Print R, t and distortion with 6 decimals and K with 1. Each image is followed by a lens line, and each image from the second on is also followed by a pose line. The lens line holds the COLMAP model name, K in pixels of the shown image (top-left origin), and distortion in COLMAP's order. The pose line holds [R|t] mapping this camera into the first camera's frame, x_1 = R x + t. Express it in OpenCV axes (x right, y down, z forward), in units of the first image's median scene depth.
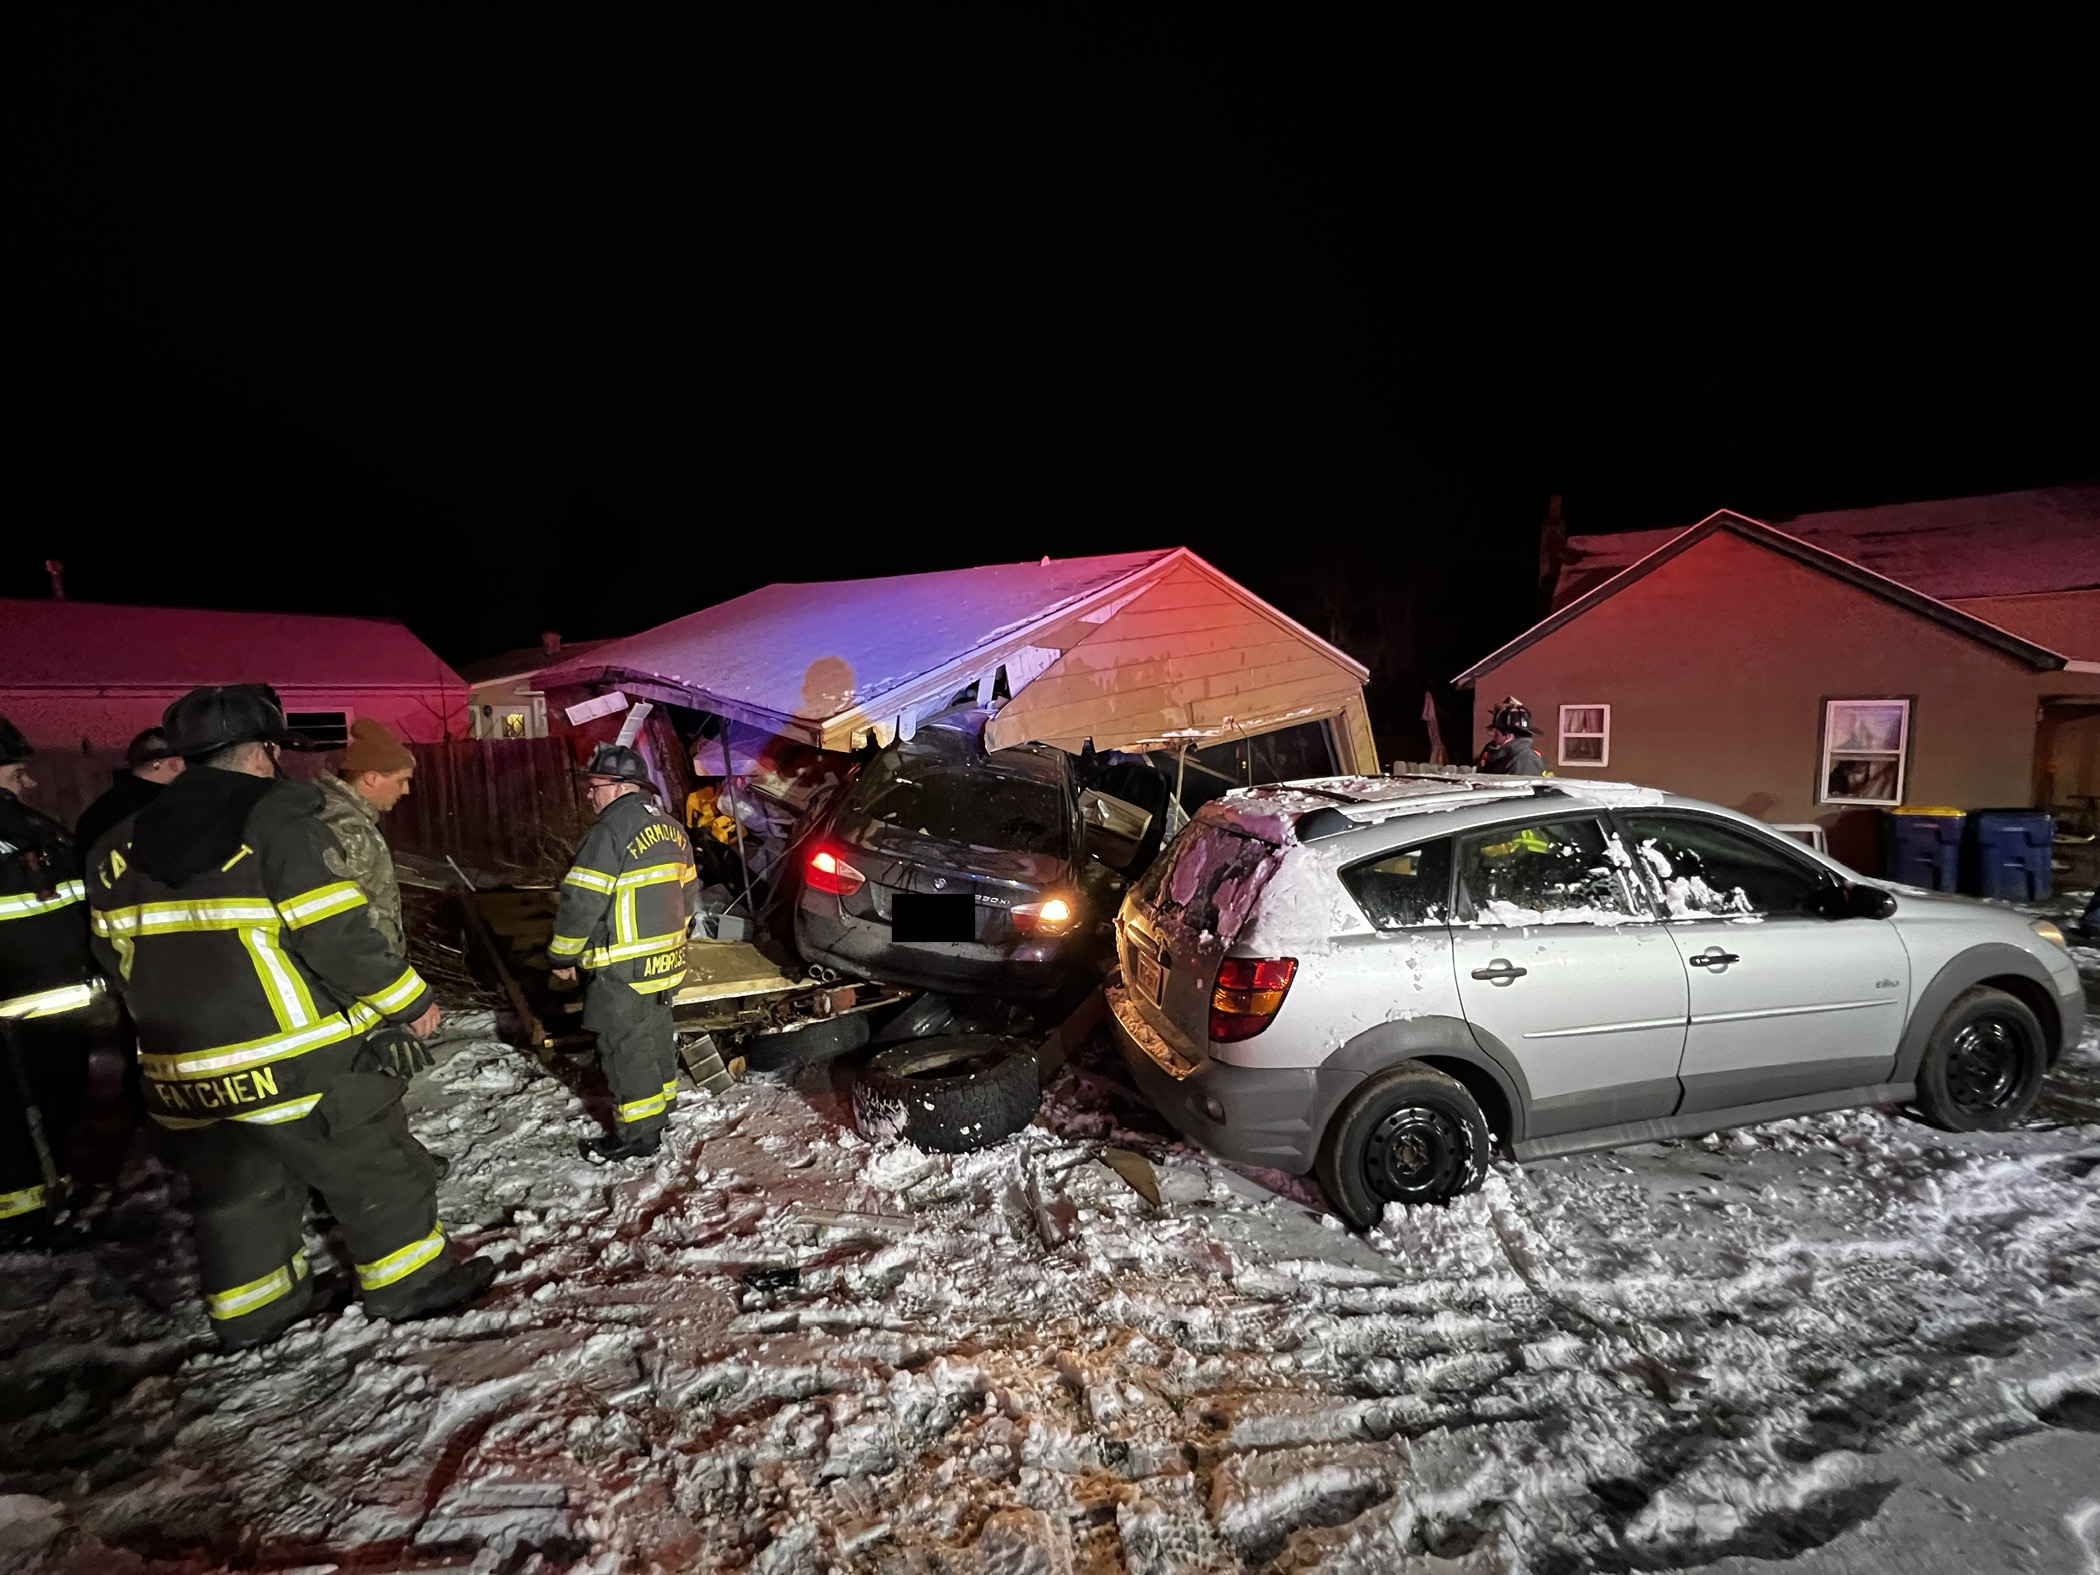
lens RADIAL K [[834.8, 0, 1050.0], [0, 834.8, 787.5], [0, 0, 1]] dist [-0.001177, -0.000039]
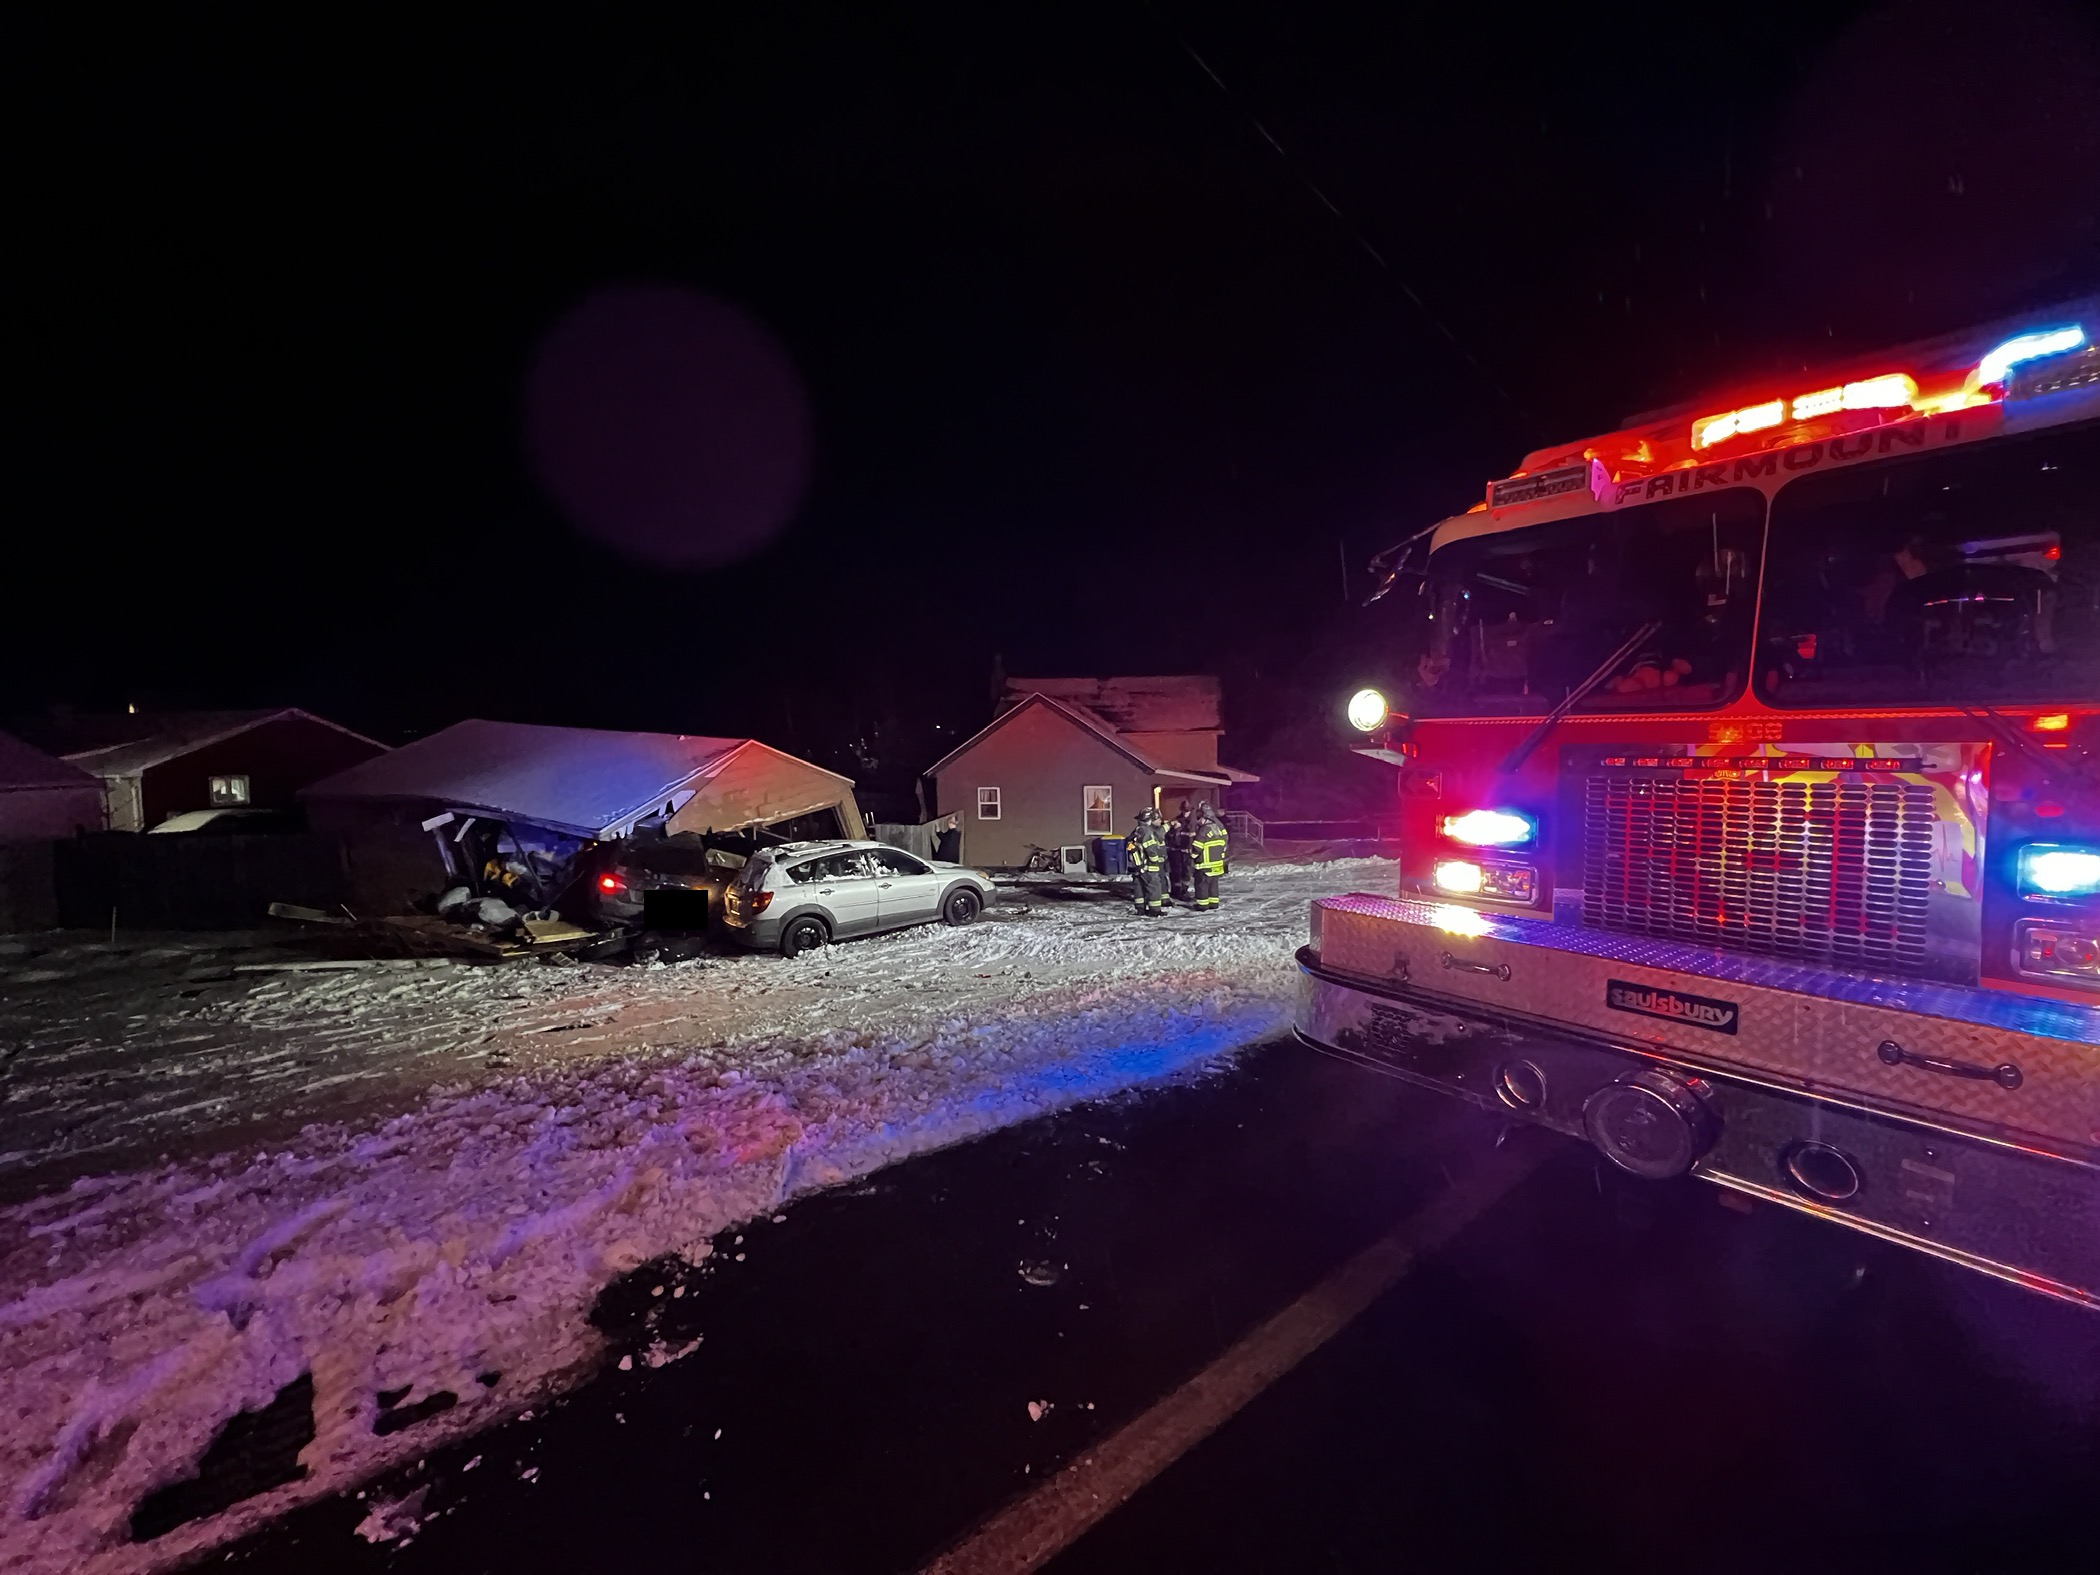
lens RADIAL K [[834.8, 0, 1050.0], [0, 834.8, 787.5], [0, 0, 1]] dist [-0.001177, -0.000039]
pose [[0.896318, -0.021914, 0.442870, -0.155761], [0.044297, 0.998207, -0.040257, -0.041543], [-0.441194, 0.055701, 0.895681, -1.794375]]
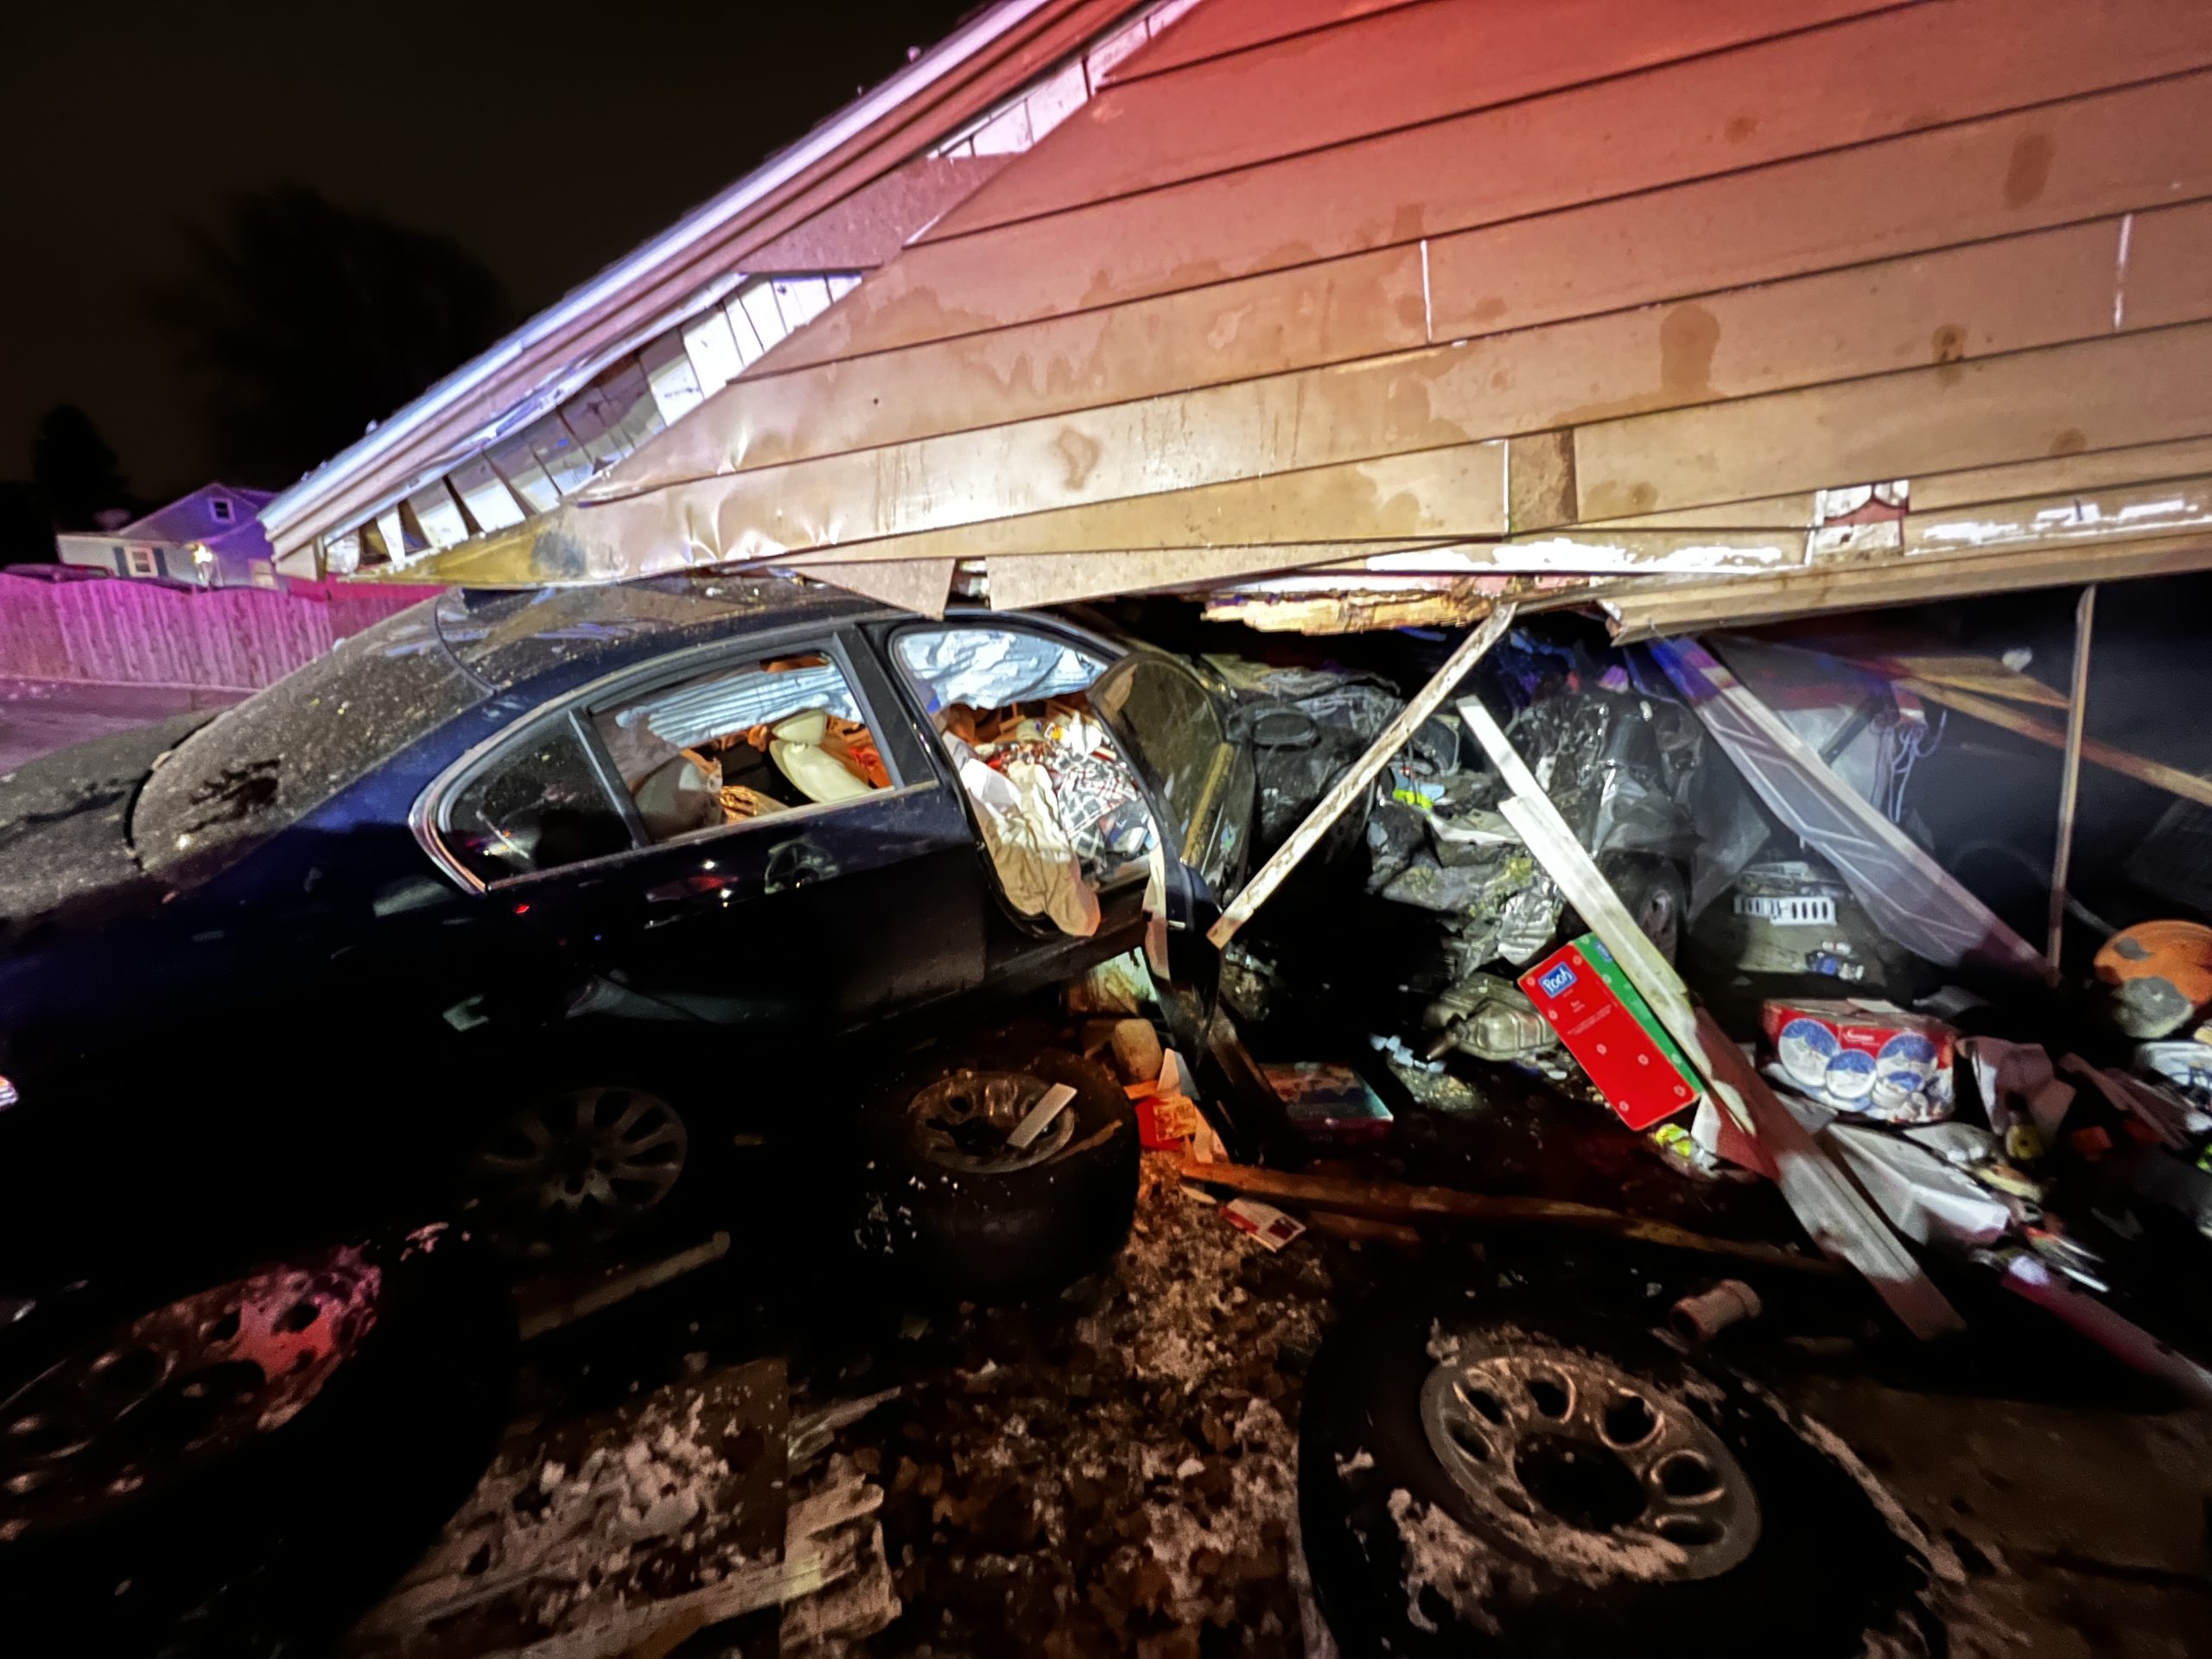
lens RADIAL K [[879.3, 0, 1106.0], [0, 879.3, 829.5], [0, 0, 1]] dist [-0.001177, -0.000039]
pose [[0.583603, 0.191861, -0.789048, 0.431442], [-0.092021, 0.981054, 0.170487, -0.027625], [0.806808, -0.026887, 0.590201, 1.027628]]
